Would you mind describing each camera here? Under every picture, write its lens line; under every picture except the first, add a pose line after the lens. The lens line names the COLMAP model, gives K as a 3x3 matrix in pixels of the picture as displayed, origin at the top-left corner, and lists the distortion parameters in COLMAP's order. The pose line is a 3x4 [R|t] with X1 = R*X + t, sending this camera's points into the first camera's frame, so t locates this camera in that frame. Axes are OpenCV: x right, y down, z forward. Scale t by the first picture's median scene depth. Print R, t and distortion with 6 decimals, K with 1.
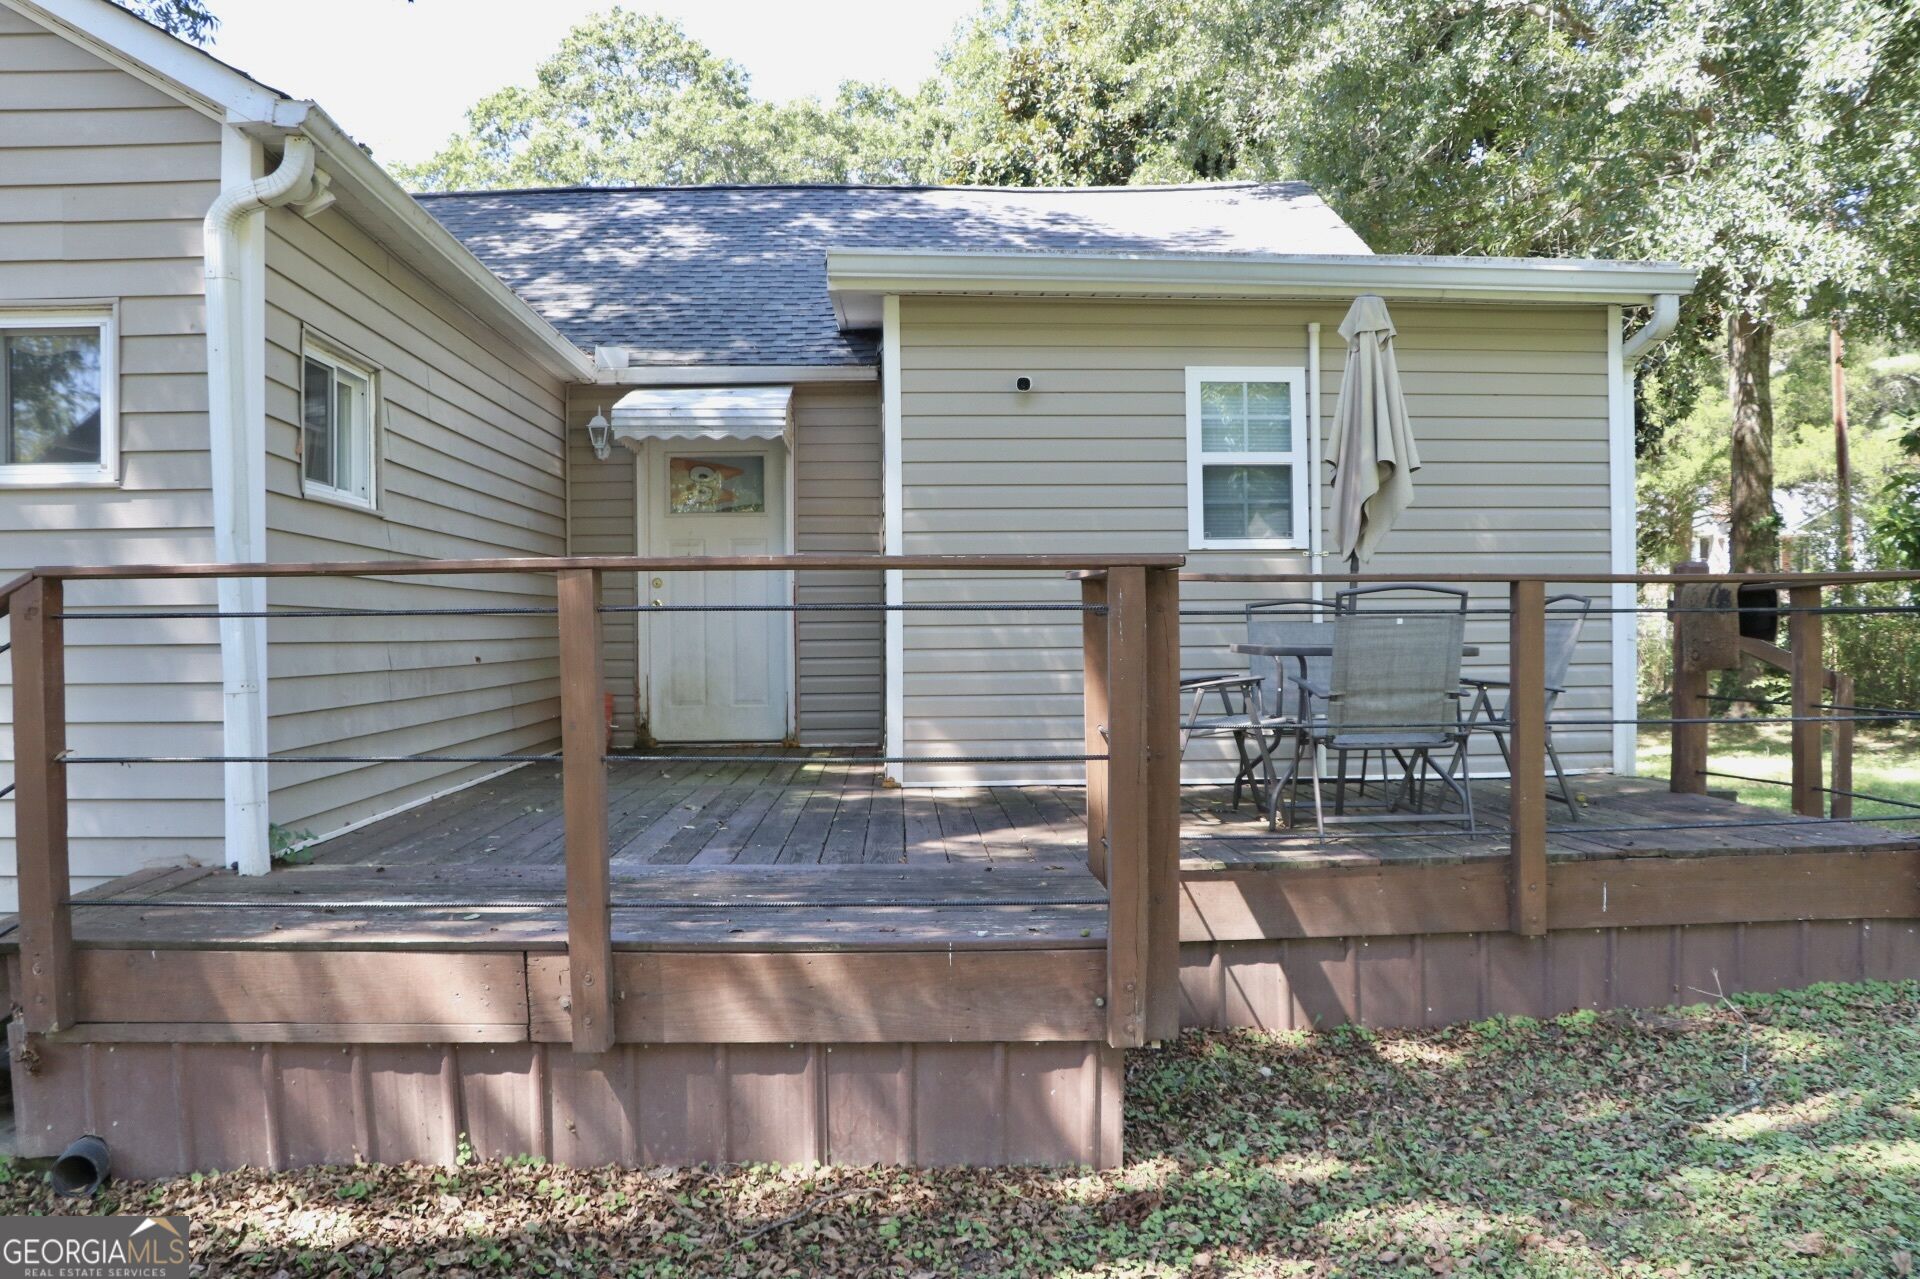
lens RADIAL K [[1574.3, 0, 946.7], [0, 1574.3, 645.5], [0, 0, 1]] dist [-0.181915, 0.150535]
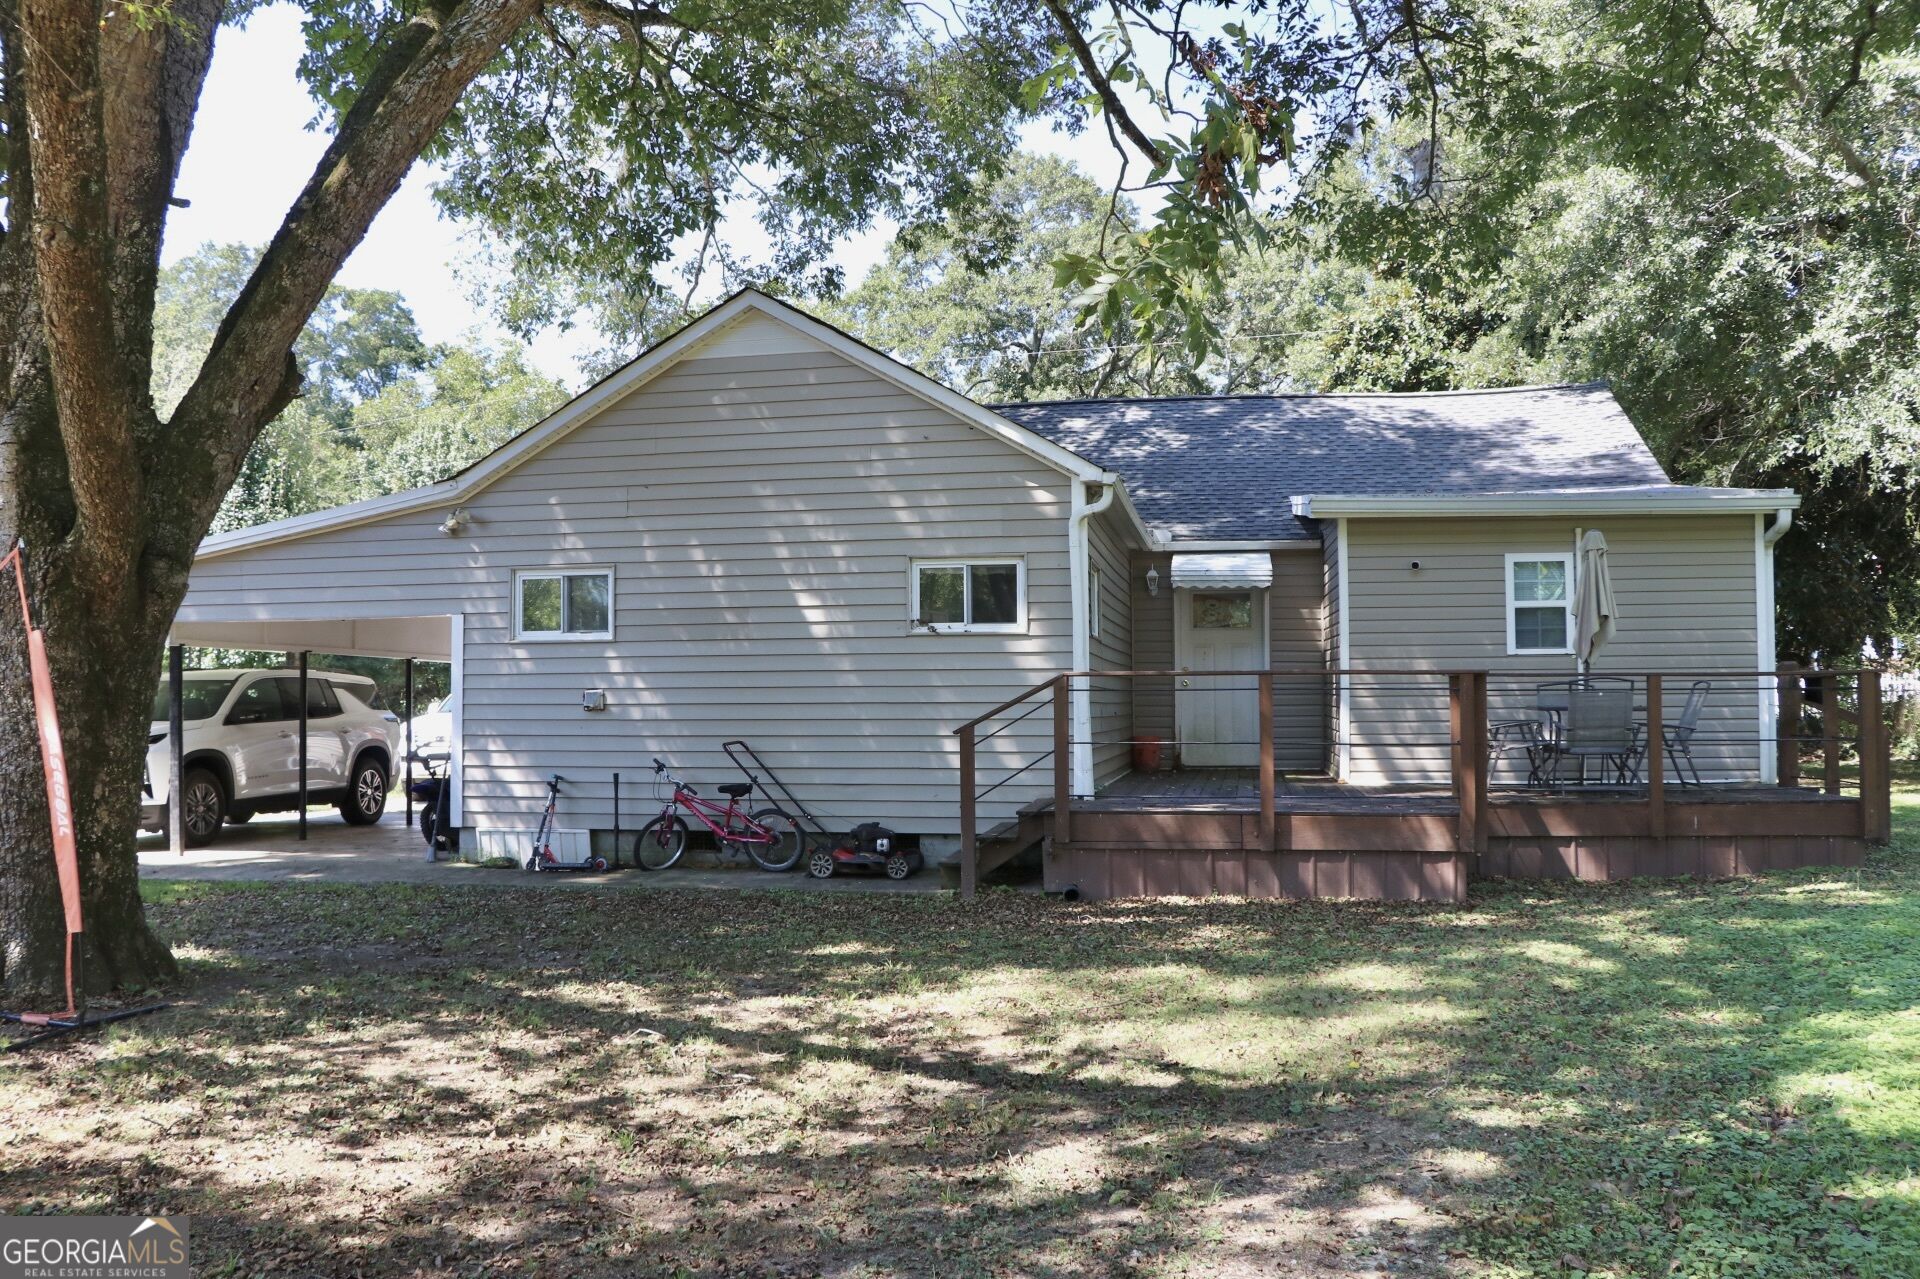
lens RADIAL K [[1574.4, 0, 953.1], [0, 1574.4, 649.1], [0, 0, 1]] dist [-0.180351, 0.148928]
pose [[0.976024, -0.000981, -0.217660, -0.074746], [-0.008470, 0.999061, -0.042484, 0.012335], [0.217498, 0.043309, 0.975100, -0.787880]]
